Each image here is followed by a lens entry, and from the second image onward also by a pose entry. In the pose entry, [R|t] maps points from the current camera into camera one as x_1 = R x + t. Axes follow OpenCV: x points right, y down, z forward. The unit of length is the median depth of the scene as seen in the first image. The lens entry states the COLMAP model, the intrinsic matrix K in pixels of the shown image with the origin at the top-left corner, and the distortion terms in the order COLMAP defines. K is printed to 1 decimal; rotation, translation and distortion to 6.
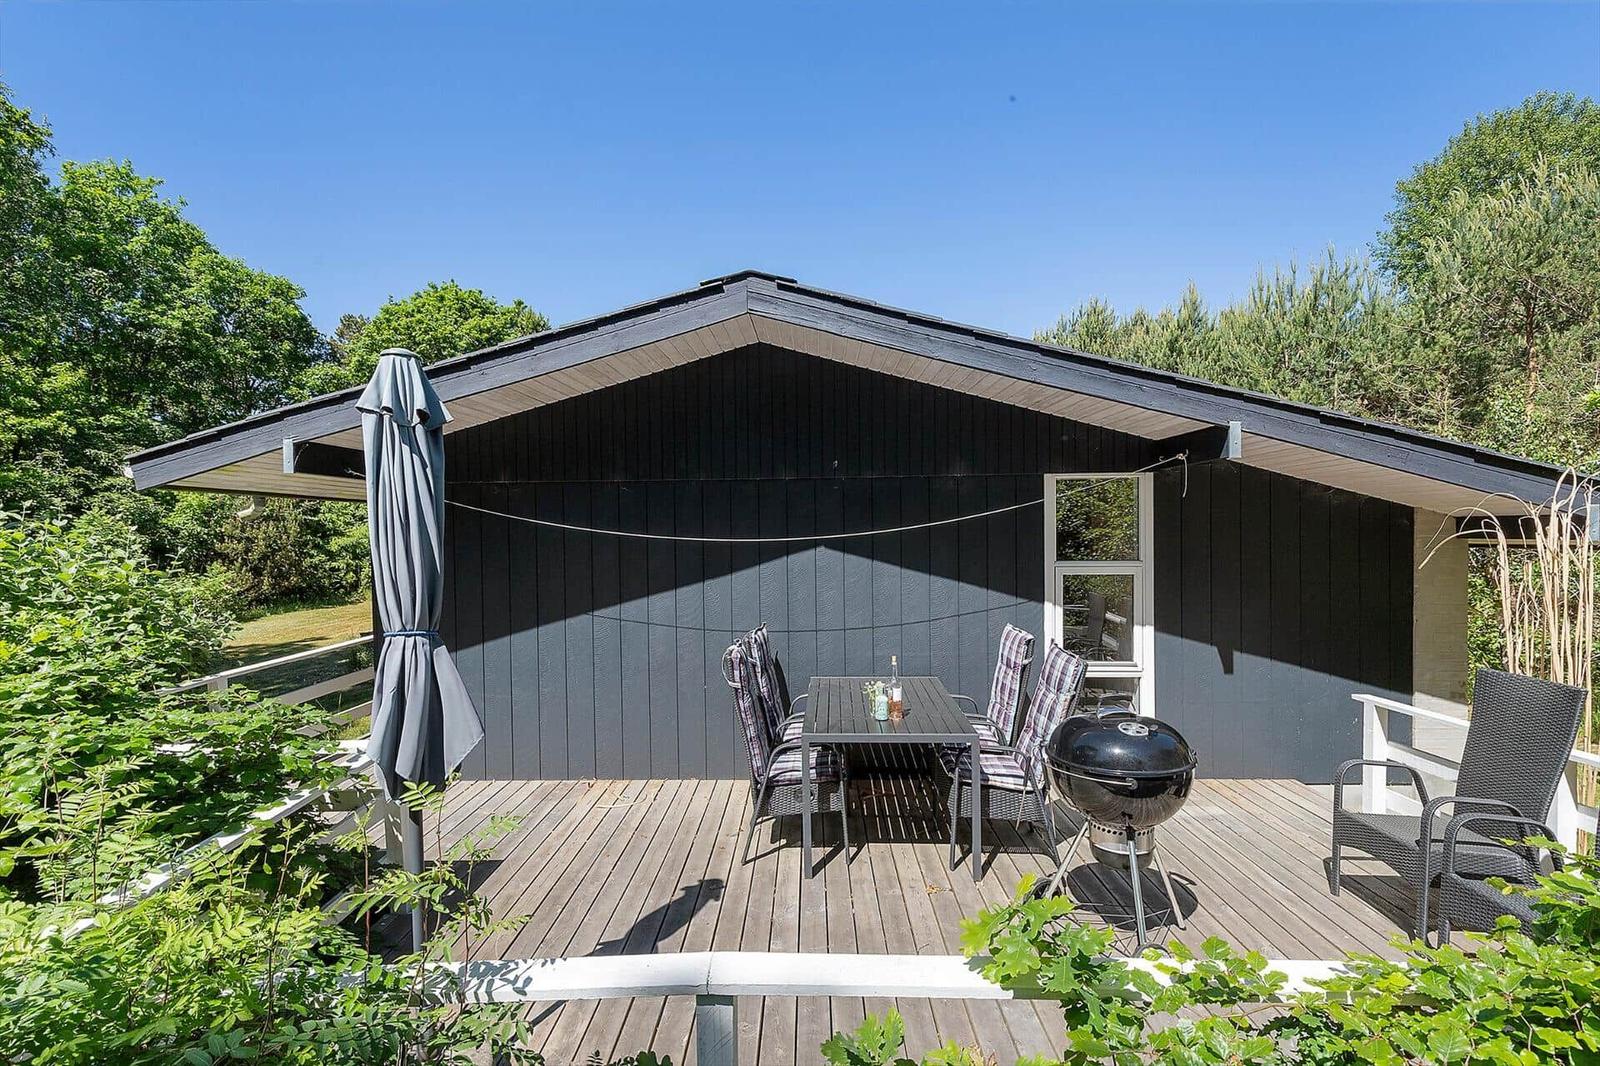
lens RADIAL K [[738.0, 0, 805.3], [0, 738.0, 550.1], [0, 0, 1]] dist [0.007476, 0.000695]
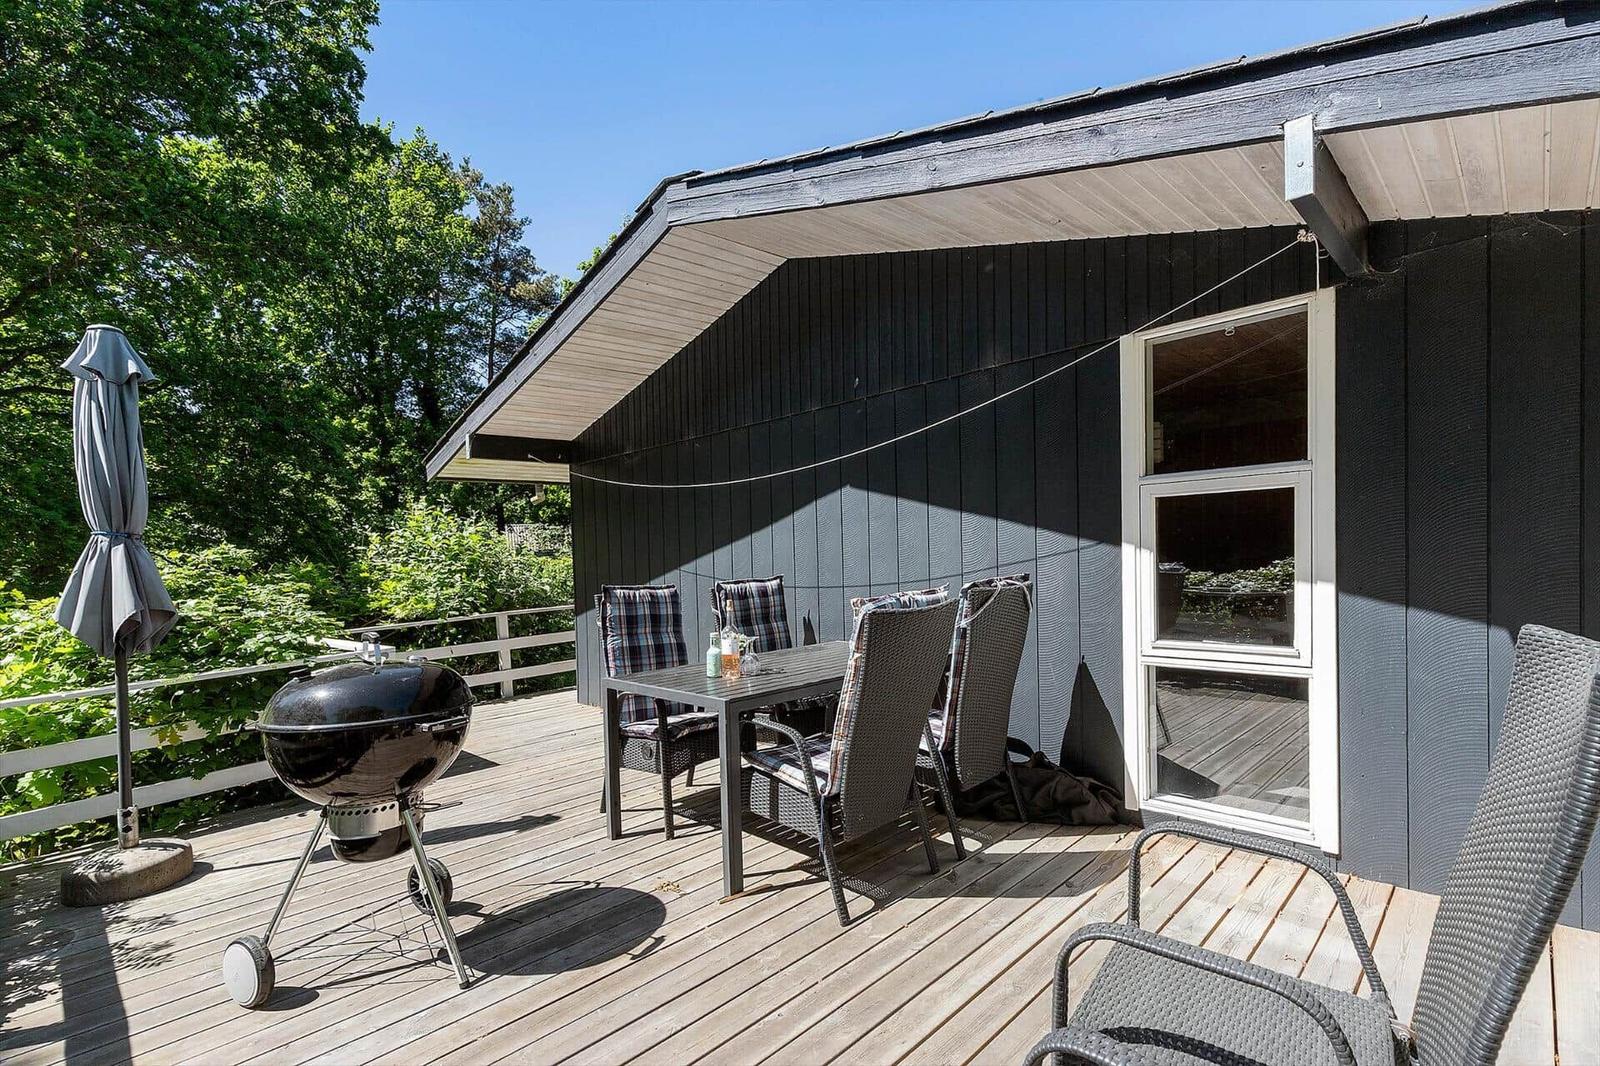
lens RADIAL K [[738.0, 0, 805.3], [0, 738.0, 550.1], [0, 0, 1]] dist [0.007476, 0.000695]
pose [[0.740631, -0.028084, -0.671325, 0.541999], [0.017775, 0.999595, -0.022207, 0.084464], [0.671677, 0.004514, 0.740830, 0.369974]]
